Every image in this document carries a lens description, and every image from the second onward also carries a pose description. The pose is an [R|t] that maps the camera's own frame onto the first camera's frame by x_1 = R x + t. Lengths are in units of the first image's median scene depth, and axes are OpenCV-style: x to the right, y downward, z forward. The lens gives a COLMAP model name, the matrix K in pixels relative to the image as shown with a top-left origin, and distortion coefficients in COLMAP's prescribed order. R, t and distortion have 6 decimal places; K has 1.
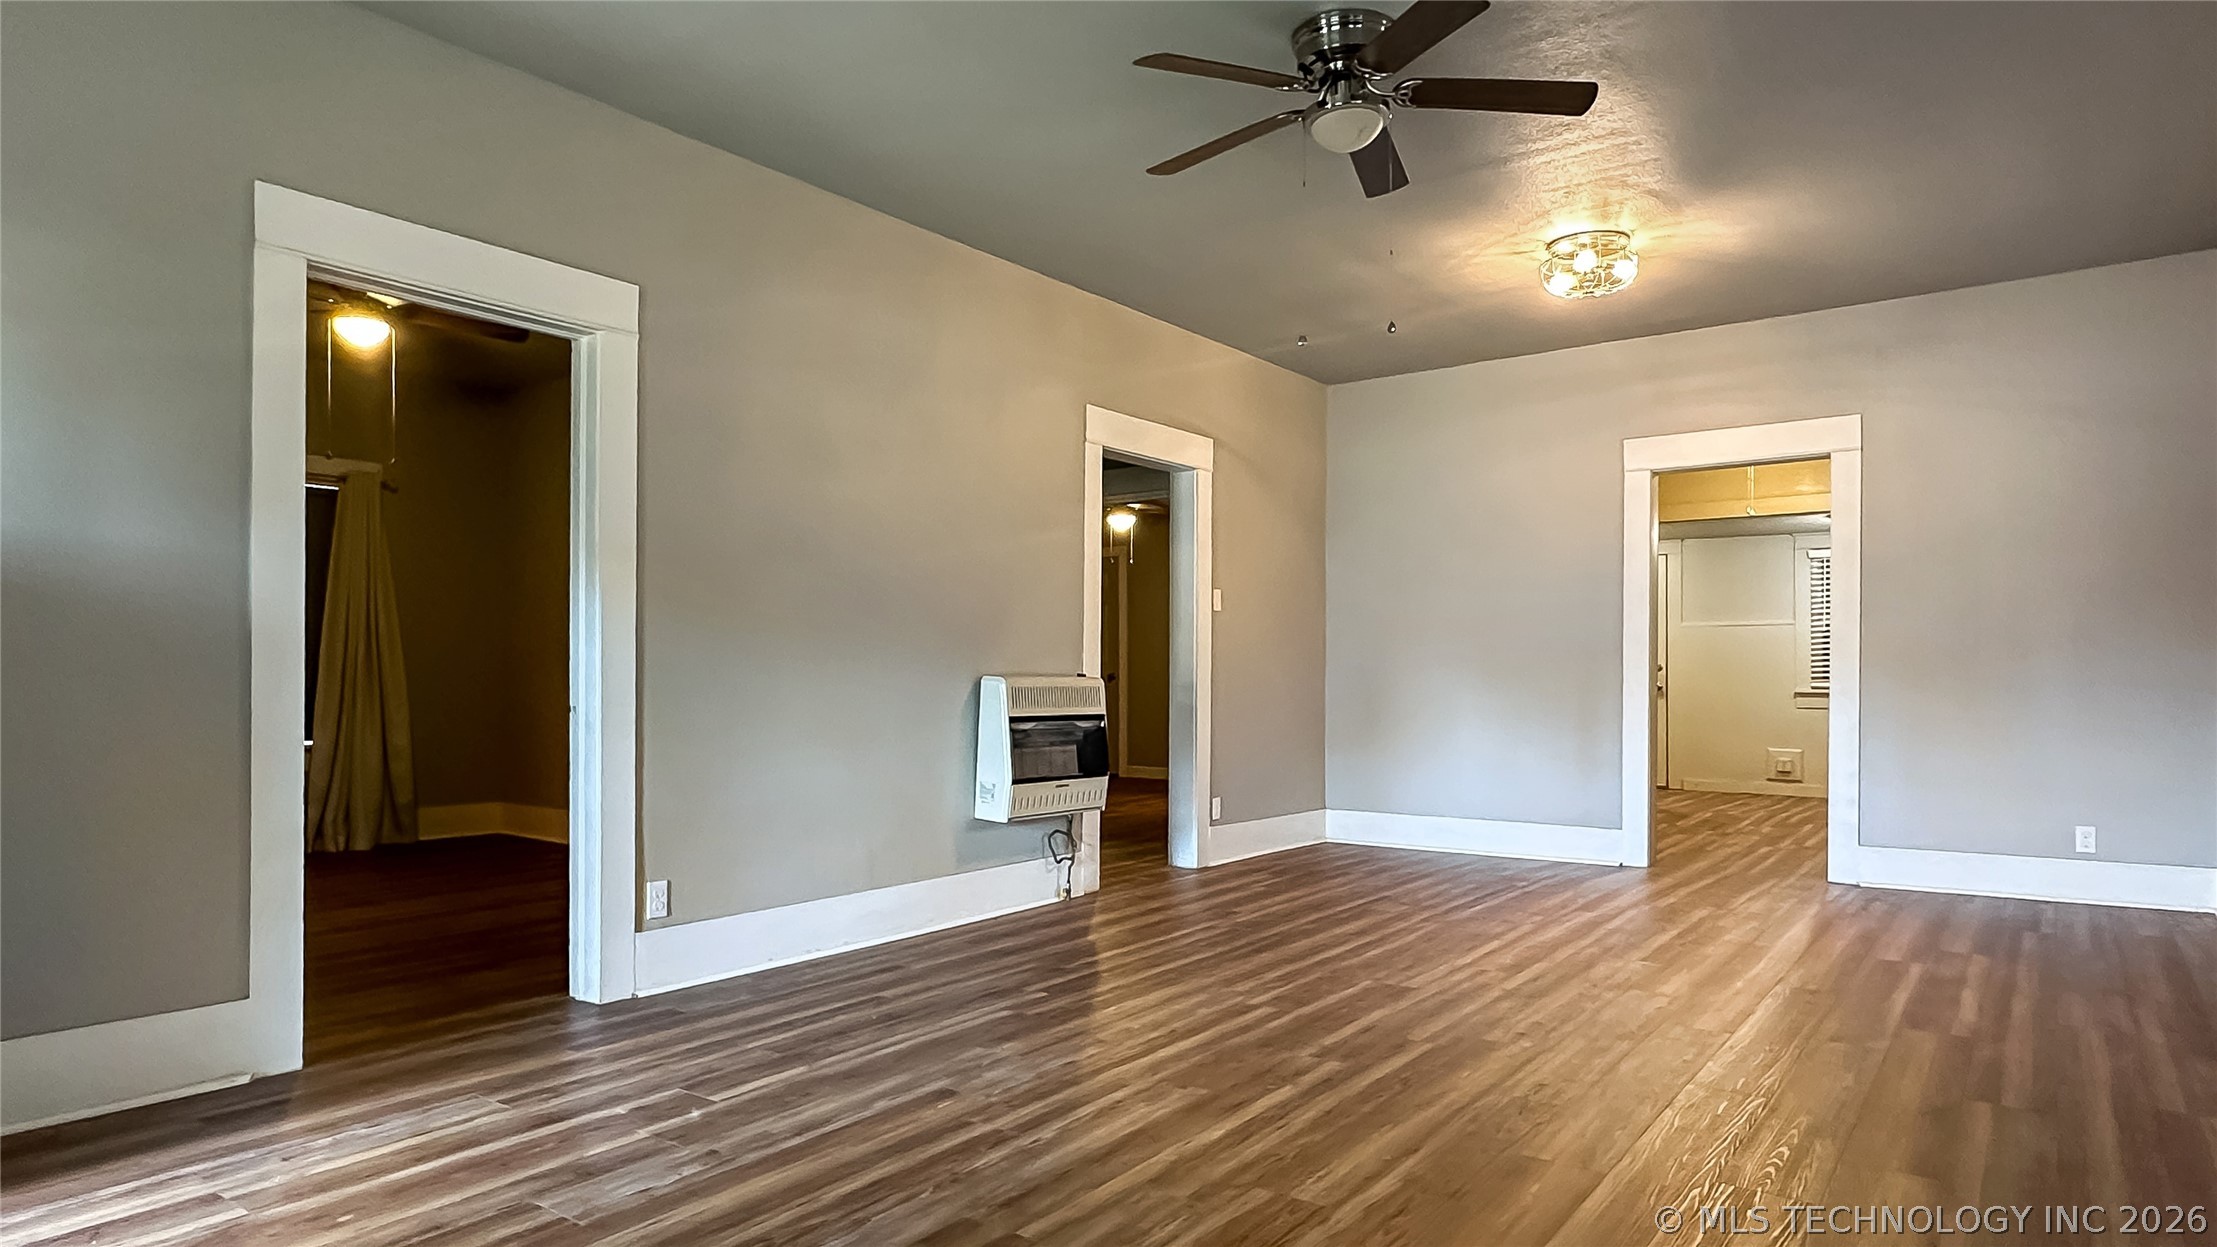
lens RADIAL K [[1272.6, 0, 1114.3], [0, 1272.6, 688.2], [0, 0, 1]] dist [0.006743, 0.001010]
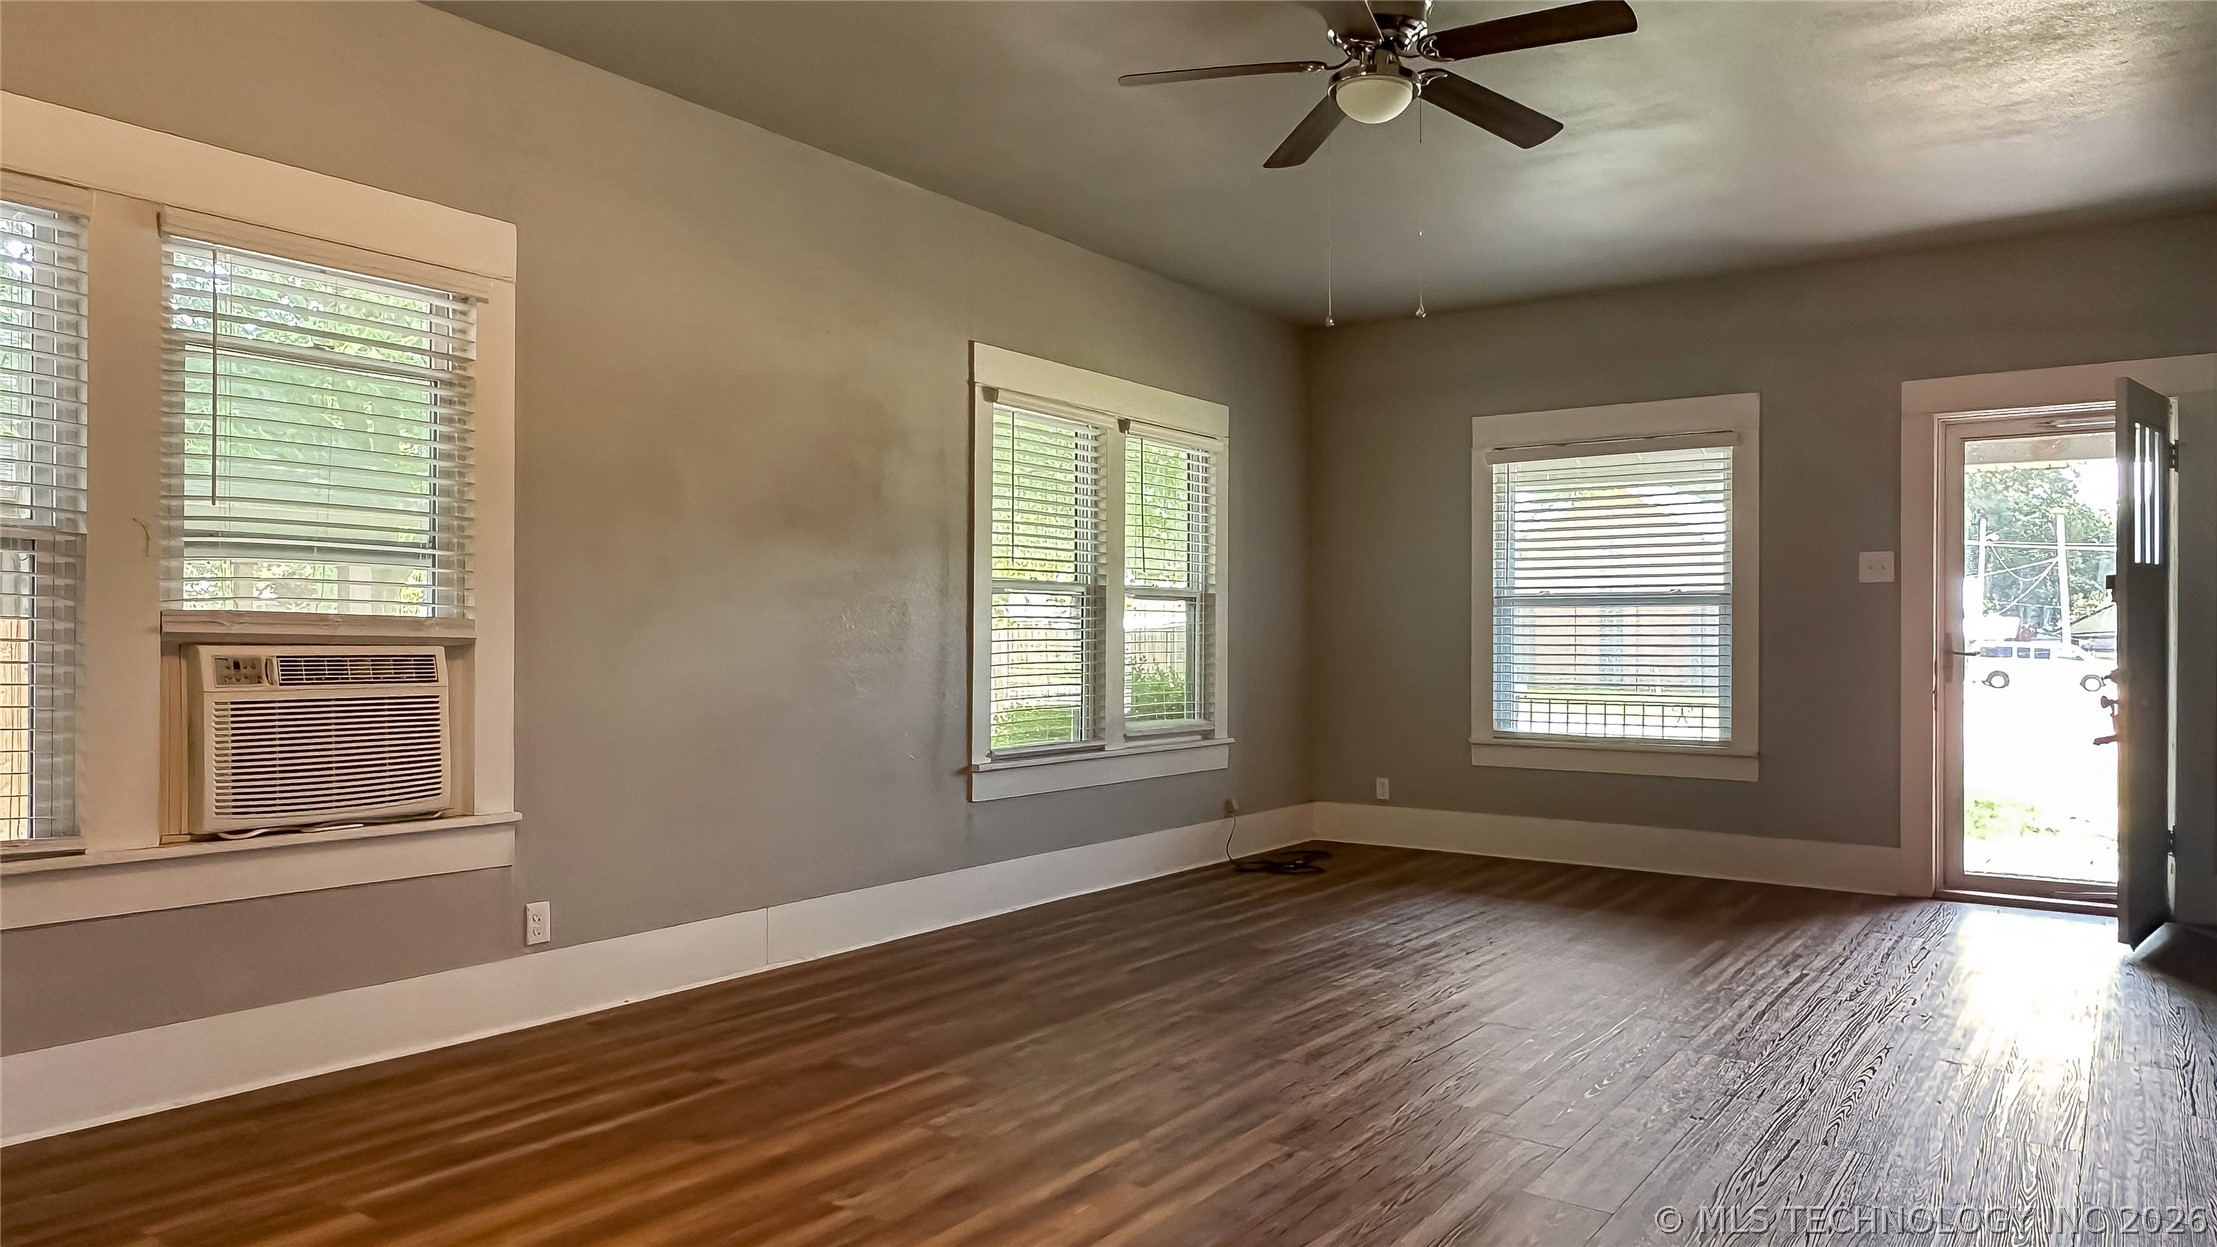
lens RADIAL K [[1467.3, 0, 1108.5], [0, 1467.3, 623.5], [0, 0, 1]] dist [-0.000359, 0.000152]
pose [[-0.999785, -0.007996, -0.019133, 0.349418], [-0.008059, 0.999962, 0.003265, -0.046887], [0.019106, 0.003418, -0.999812, 1.834978]]
